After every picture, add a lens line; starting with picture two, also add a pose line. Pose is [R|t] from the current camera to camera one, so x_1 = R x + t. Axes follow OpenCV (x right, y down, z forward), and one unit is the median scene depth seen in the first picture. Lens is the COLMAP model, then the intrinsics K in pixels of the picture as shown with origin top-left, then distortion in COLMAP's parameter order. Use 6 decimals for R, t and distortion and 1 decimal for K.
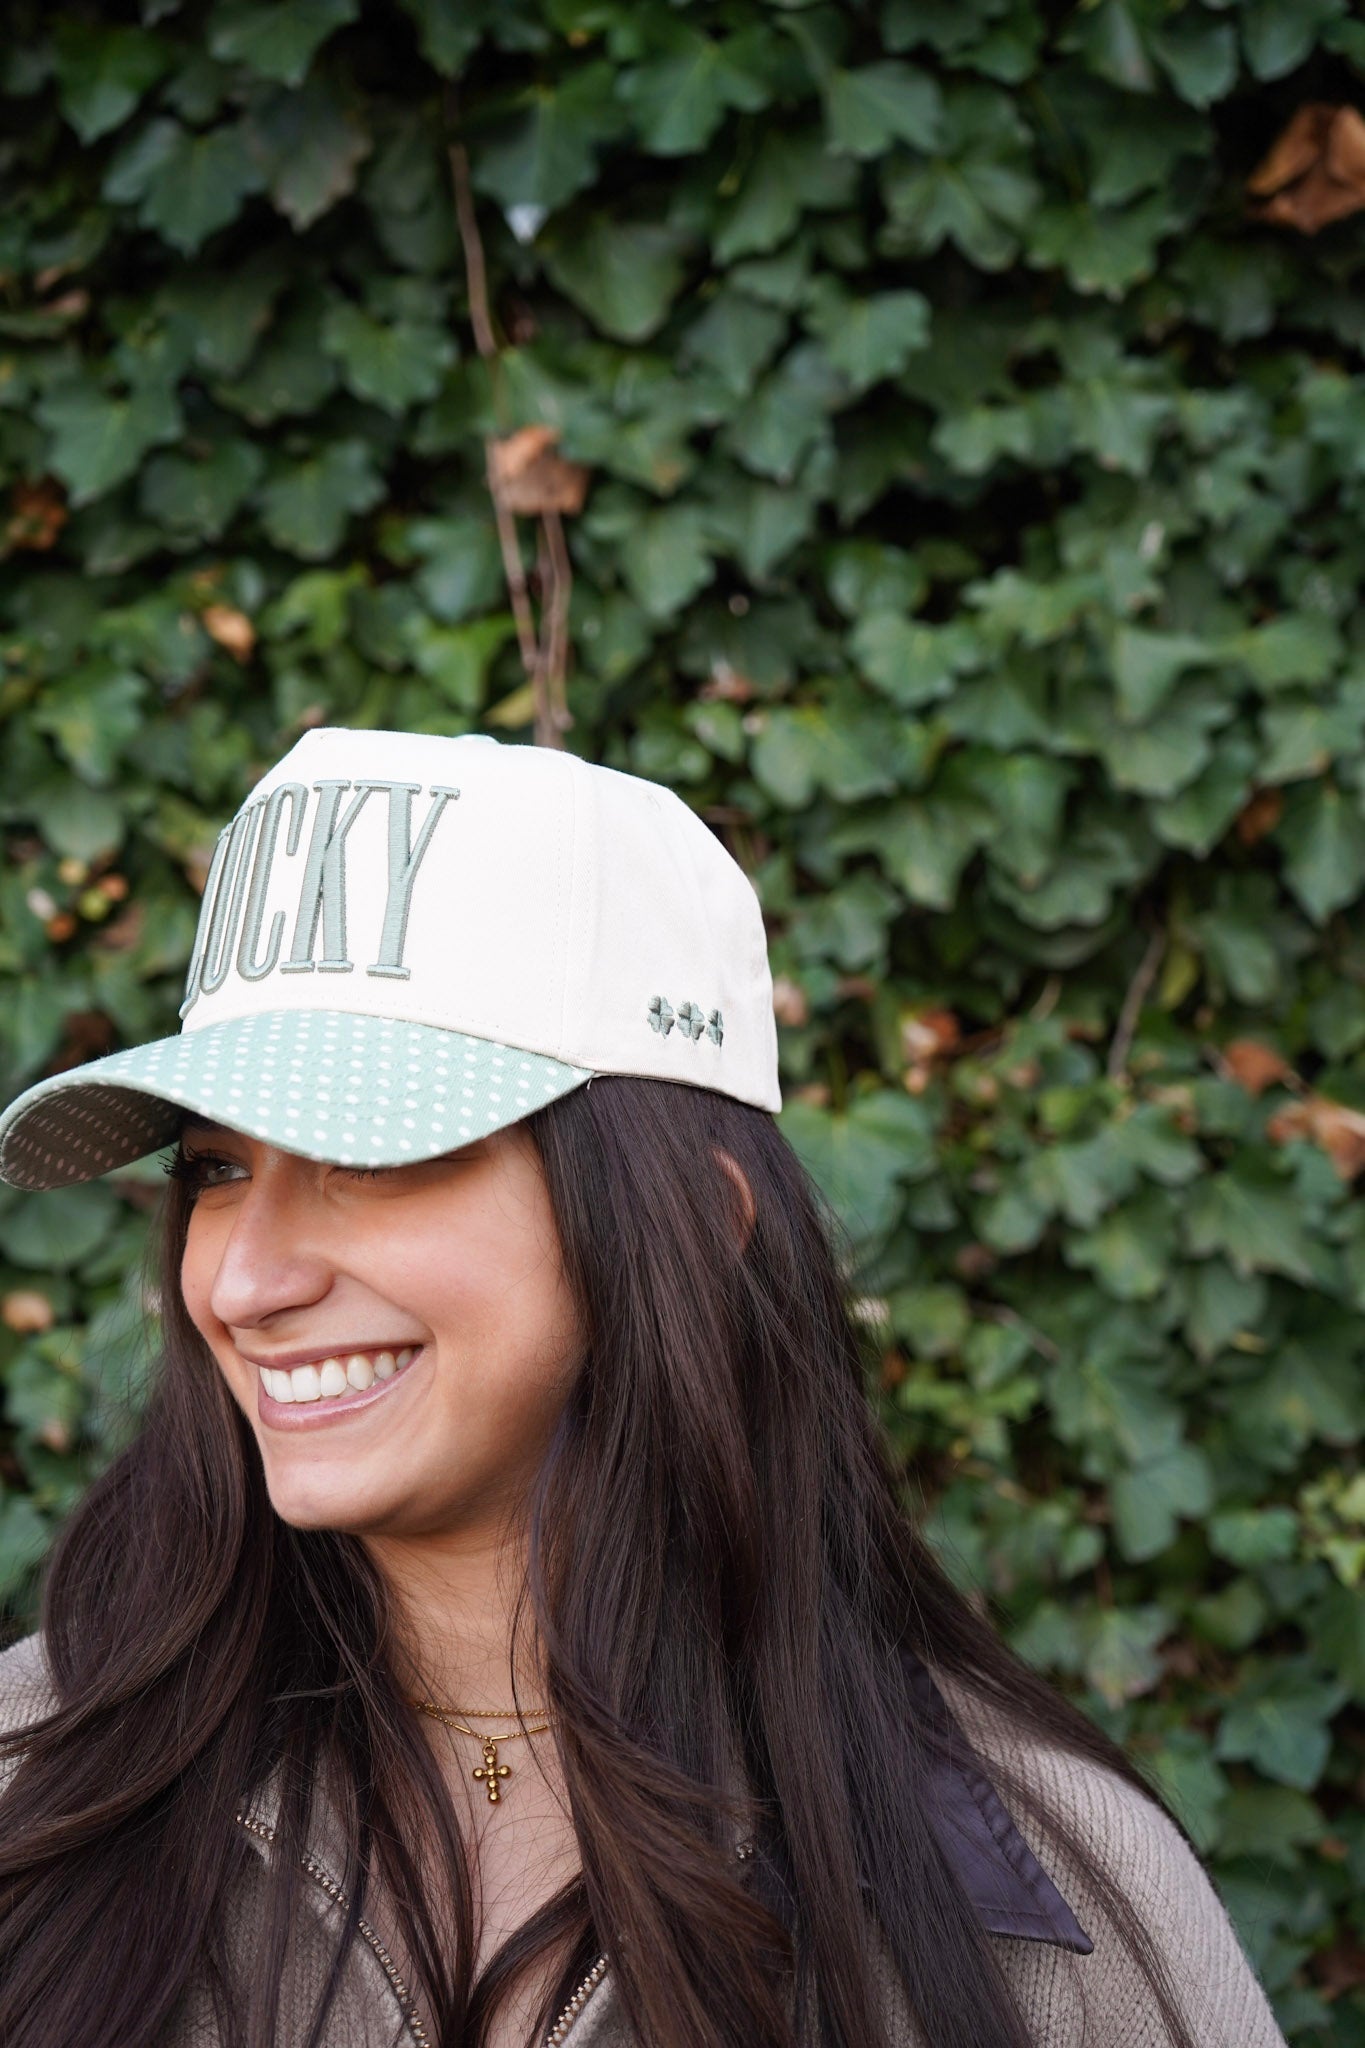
lens RADIAL K [[3017.5, 0, 665.9], [0, 3017.5, 1012.6], [0, 0, 1]] dist [-0.020735, 0.068140]
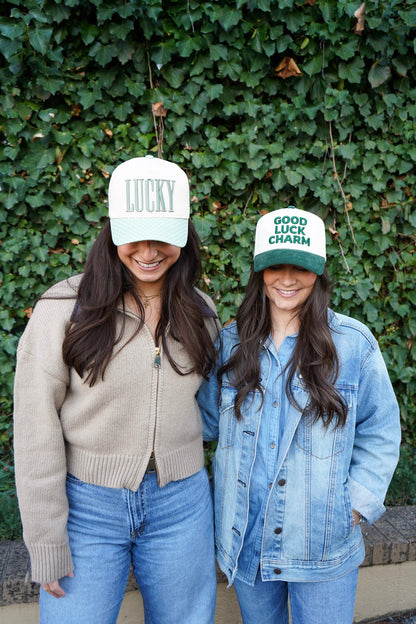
lens RADIAL K [[544.6, 0, 213.7], [0, 544.6, 317.5], [0, 0, 1]] dist [-0.011775, 0.014721]
pose [[0.991731, 0.032503, 0.124147, -0.056732], [-0.057904, 0.976656, 0.206858, 0.000536], [-0.114526, -0.212336, 0.970462, -0.189505]]
